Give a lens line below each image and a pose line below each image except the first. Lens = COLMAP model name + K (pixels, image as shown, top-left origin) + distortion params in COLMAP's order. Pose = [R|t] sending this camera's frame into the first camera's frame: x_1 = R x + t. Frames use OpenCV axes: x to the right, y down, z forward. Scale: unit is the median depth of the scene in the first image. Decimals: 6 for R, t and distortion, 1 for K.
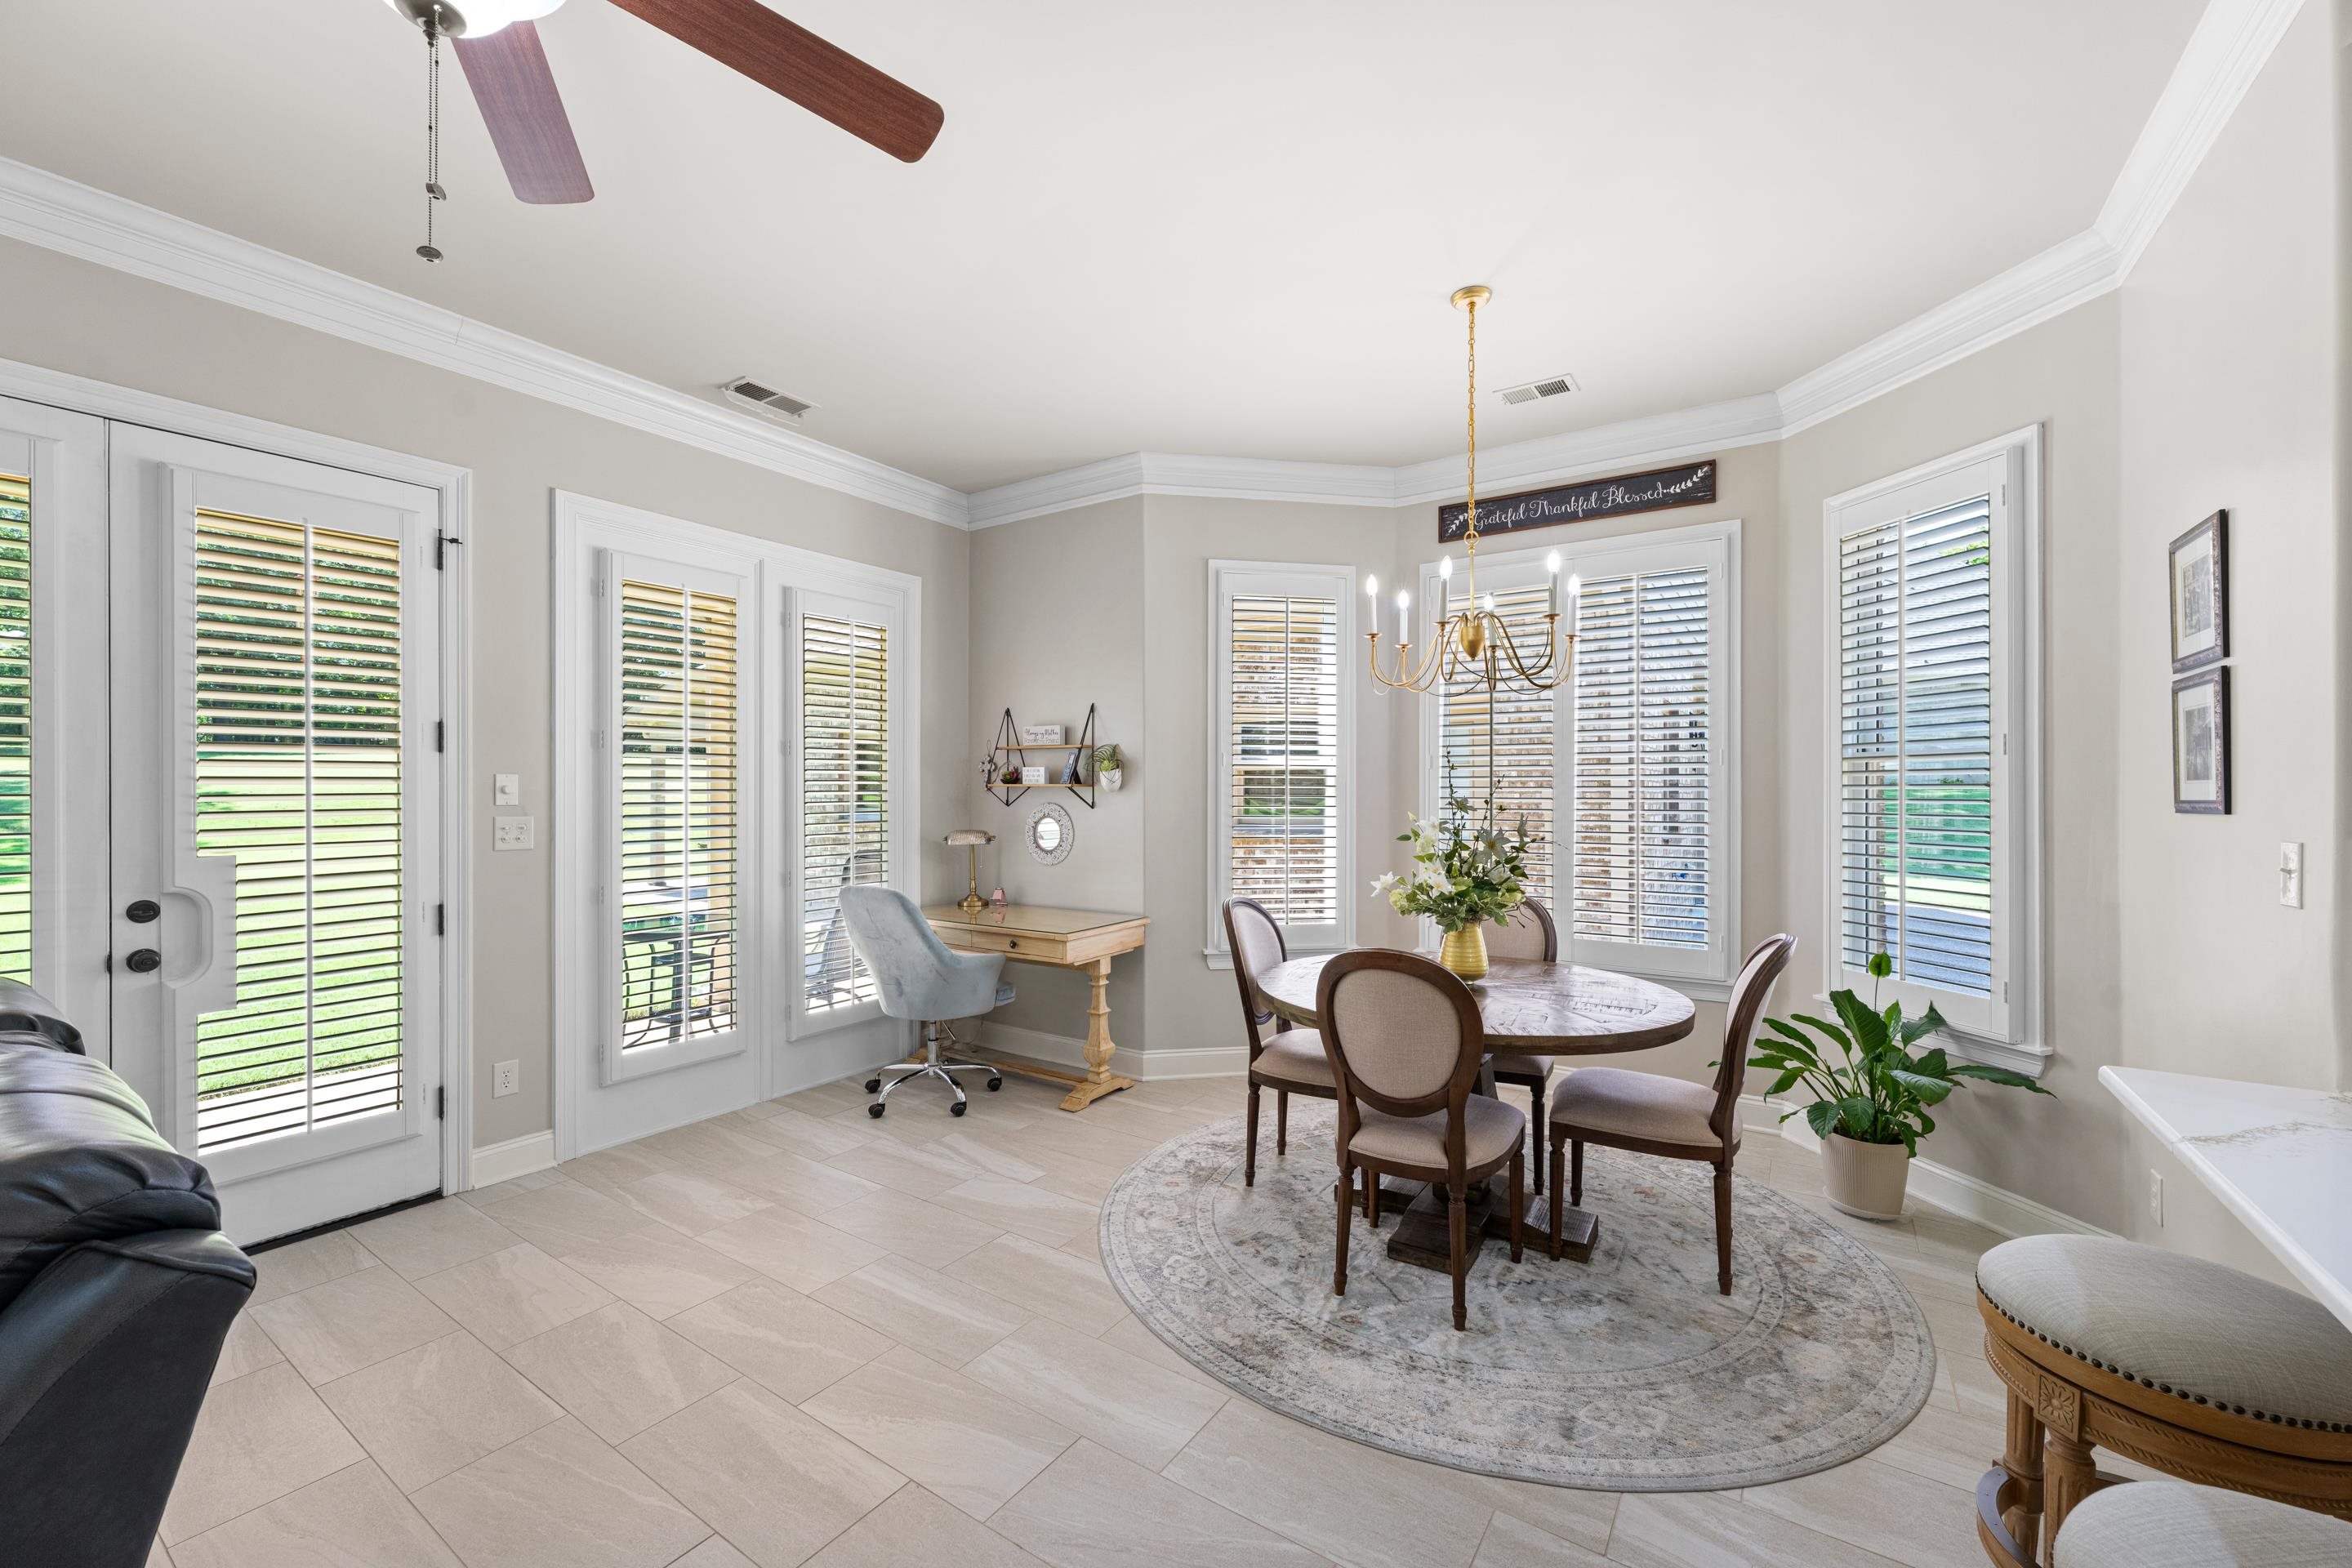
lens RADIAL K [[949.6, 0, 1165.1], [0, 949.6, 783.8], [0, 0, 1]] dist [0.001075, -0.000069]
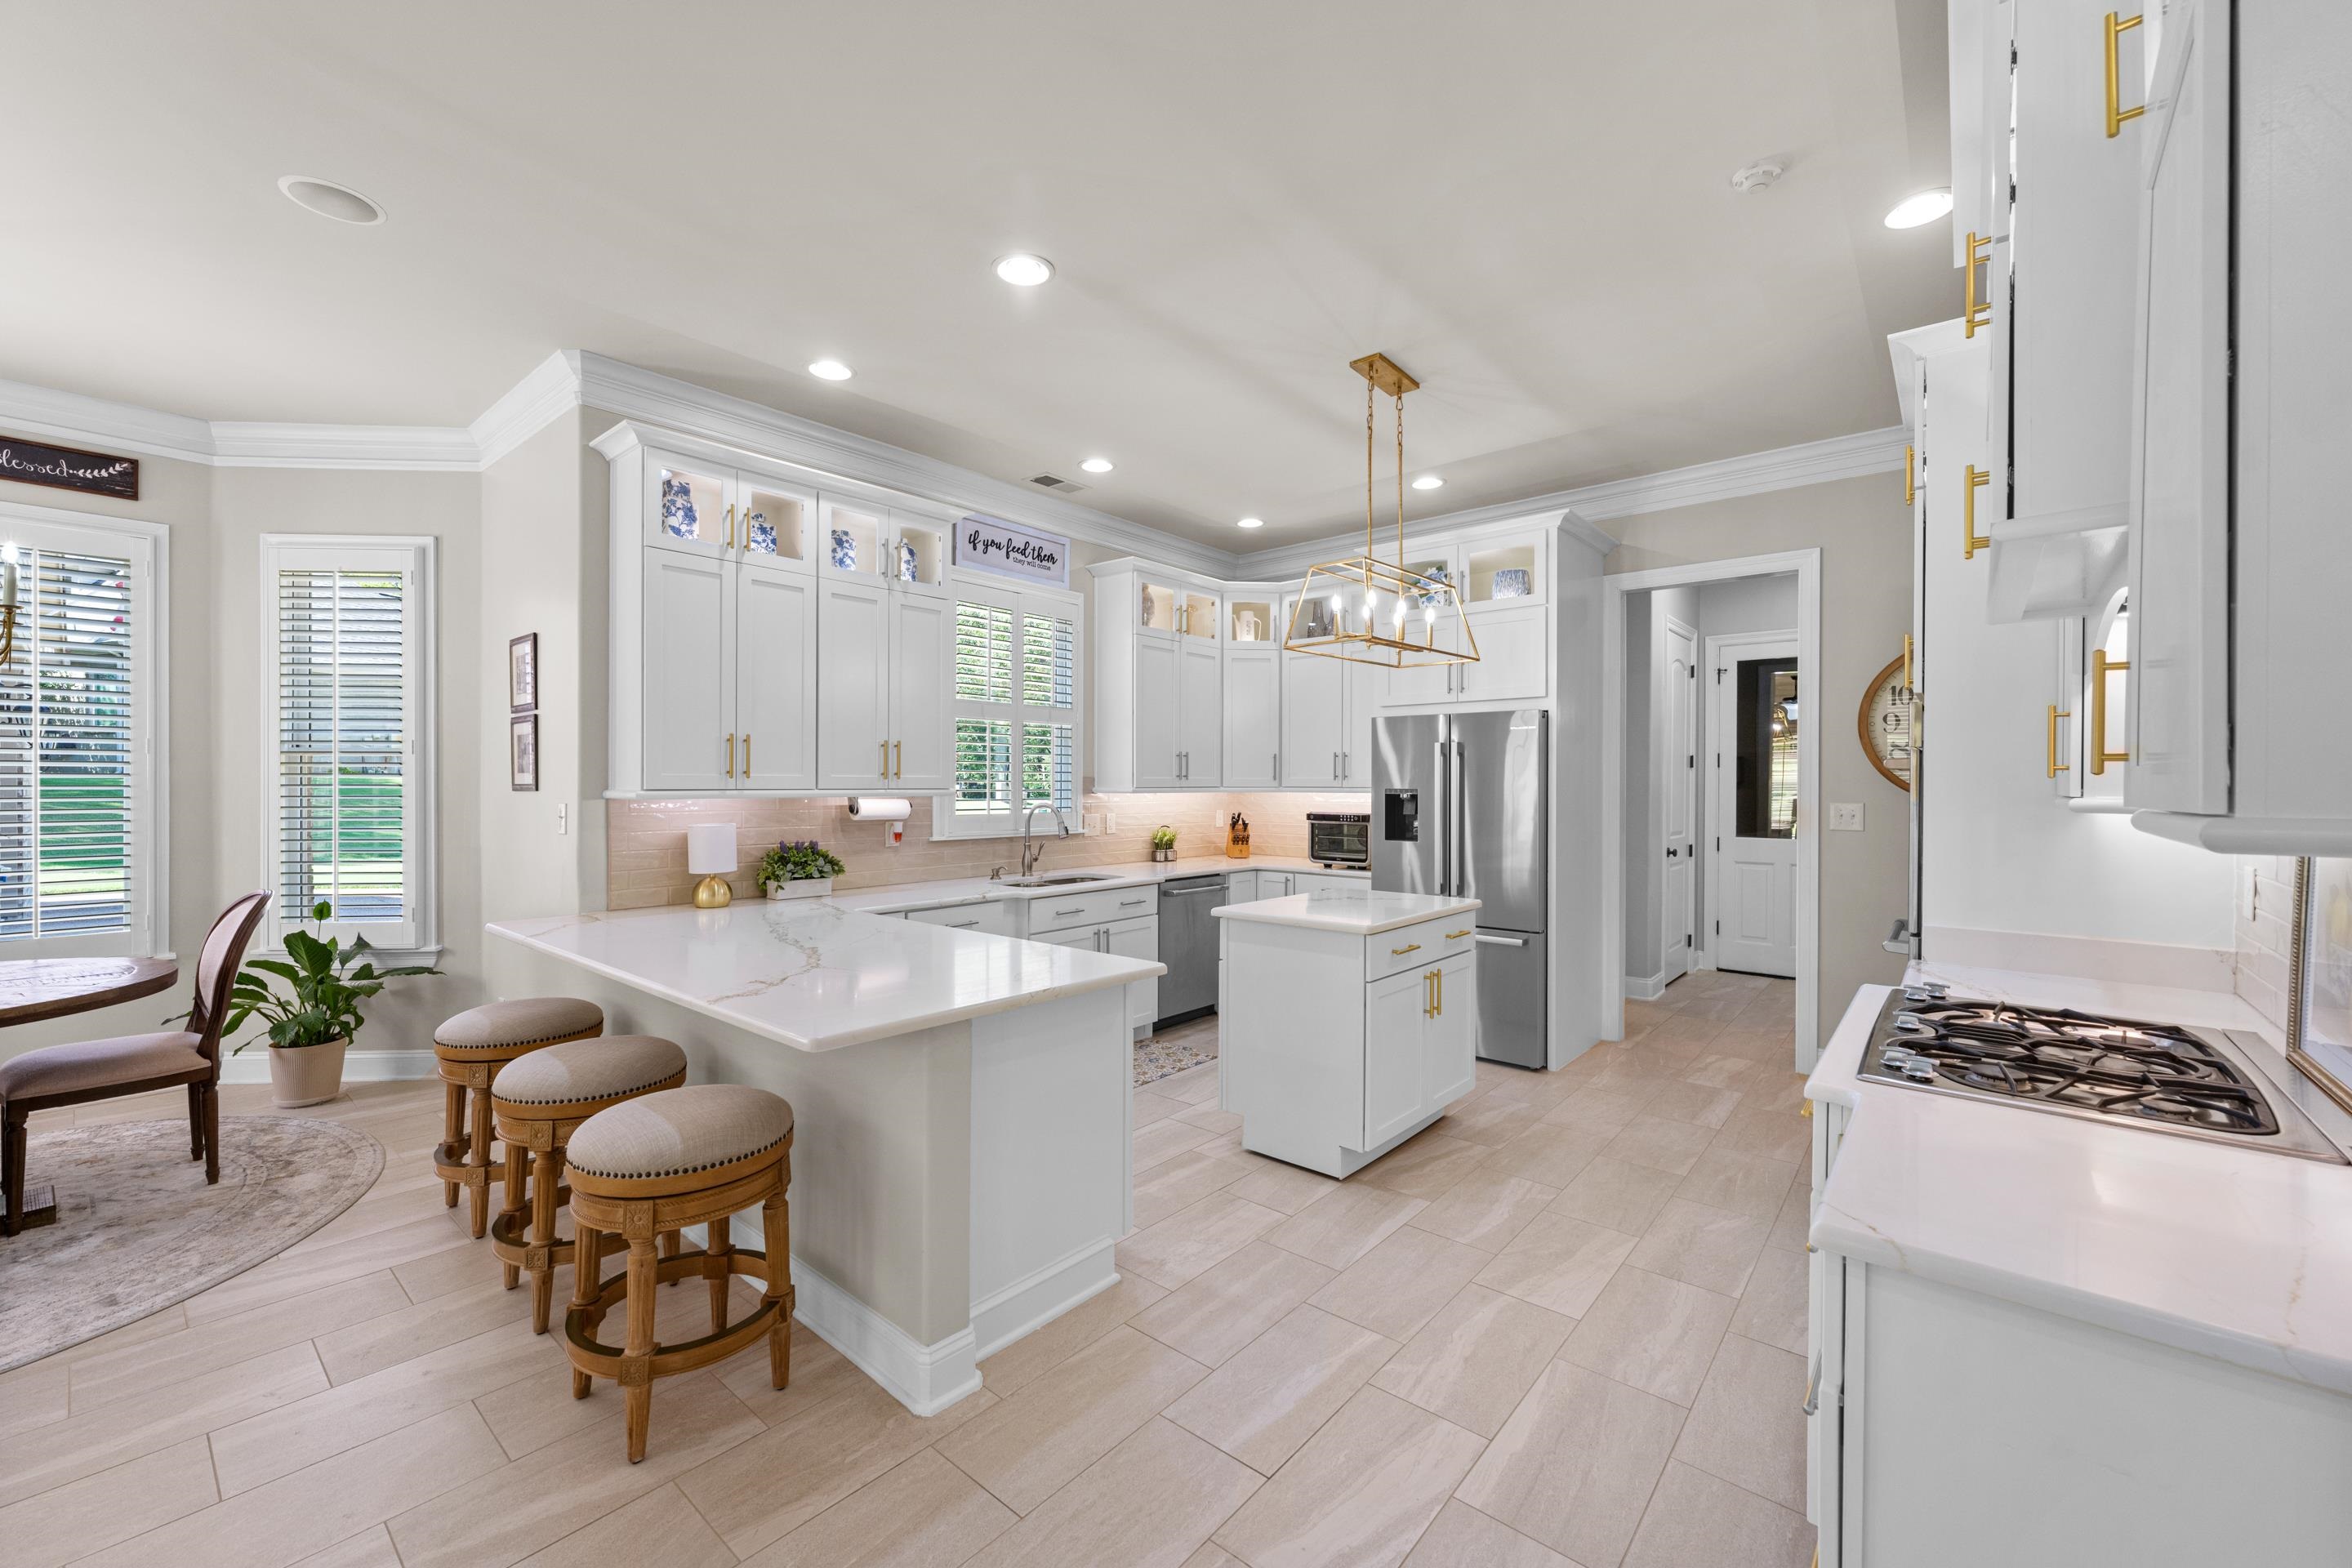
lens RADIAL K [[949.6, 0, 1162.2], [0, 949.6, 788.6], [0, 0, 1]] dist [0.001075, -0.000069]
pose [[0.130003, -0.007837, 0.991483, -0.426625], [-0.008763, 0.999921, 0.009053, -0.001029], [-0.991475, -0.009865, 0.129924, -0.344852]]
